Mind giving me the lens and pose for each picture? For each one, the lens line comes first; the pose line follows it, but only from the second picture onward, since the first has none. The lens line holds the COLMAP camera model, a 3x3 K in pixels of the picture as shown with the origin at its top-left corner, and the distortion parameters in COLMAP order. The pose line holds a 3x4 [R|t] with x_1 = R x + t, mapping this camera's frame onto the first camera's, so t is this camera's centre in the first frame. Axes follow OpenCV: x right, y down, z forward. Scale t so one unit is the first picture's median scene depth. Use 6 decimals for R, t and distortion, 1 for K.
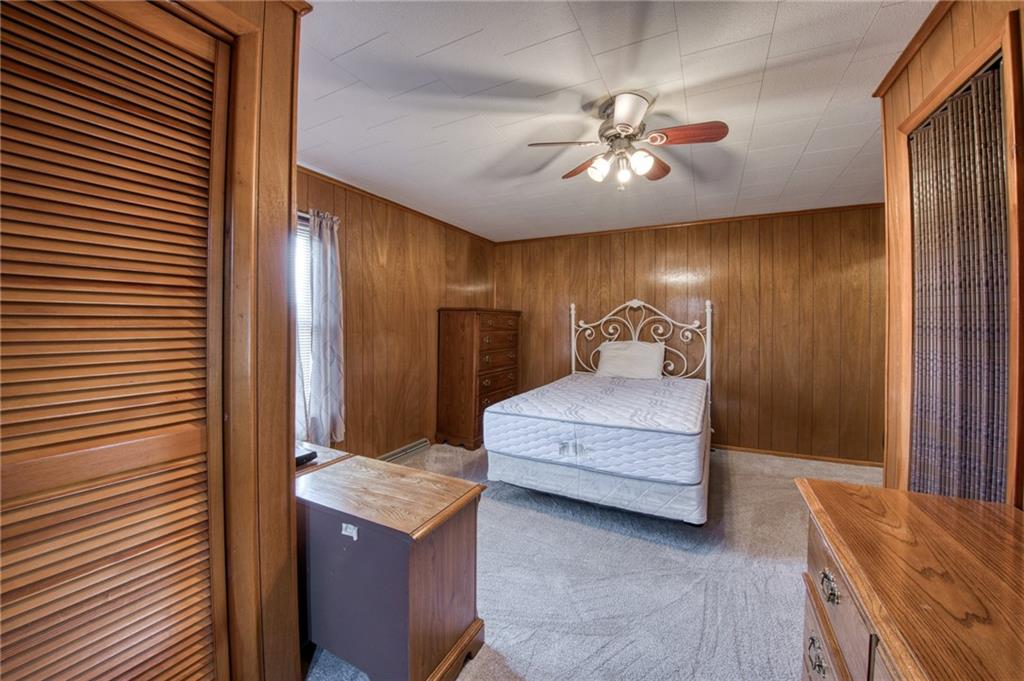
lens RADIAL K [[393.2, 0, 512.2], [0, 393.2, 316.1], [0, 0, 1]] dist [0.010236, -0.022258]
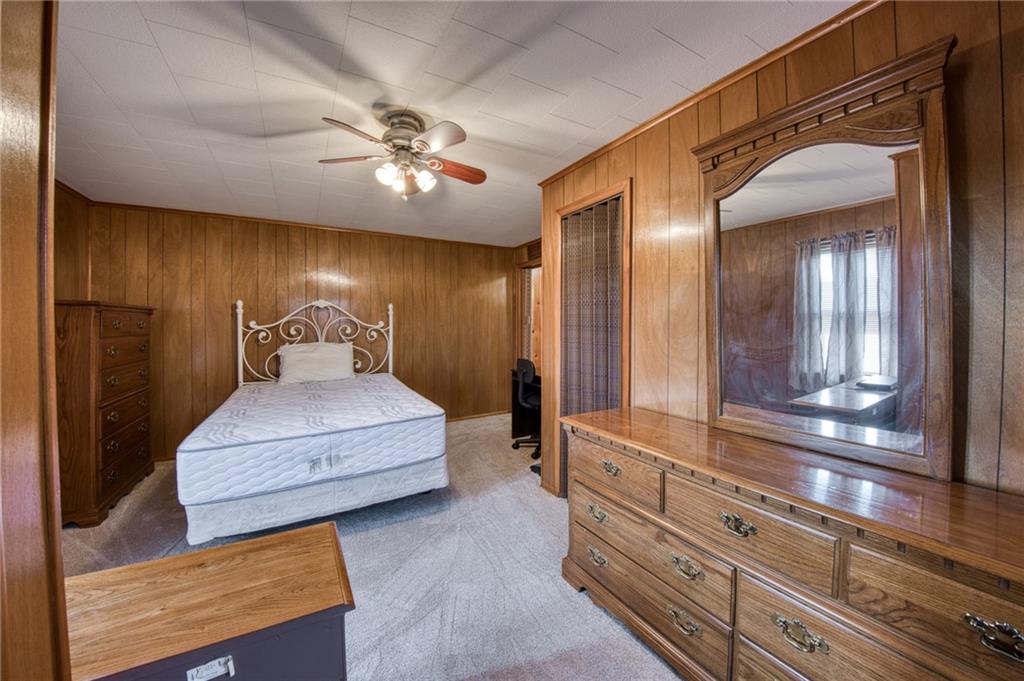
lens RADIAL K [[370.1, 0, 519.8], [0, 370.1, 318.6], [0, 0, 1]] dist [0.000895, -0.017263]
pose [[0.515758, 0.005894, 0.856714, -0.254351], [-0.010019, 0.999949, -0.000847, 0.000827], [-0.856676, -0.008146, 0.515791, 0.129953]]
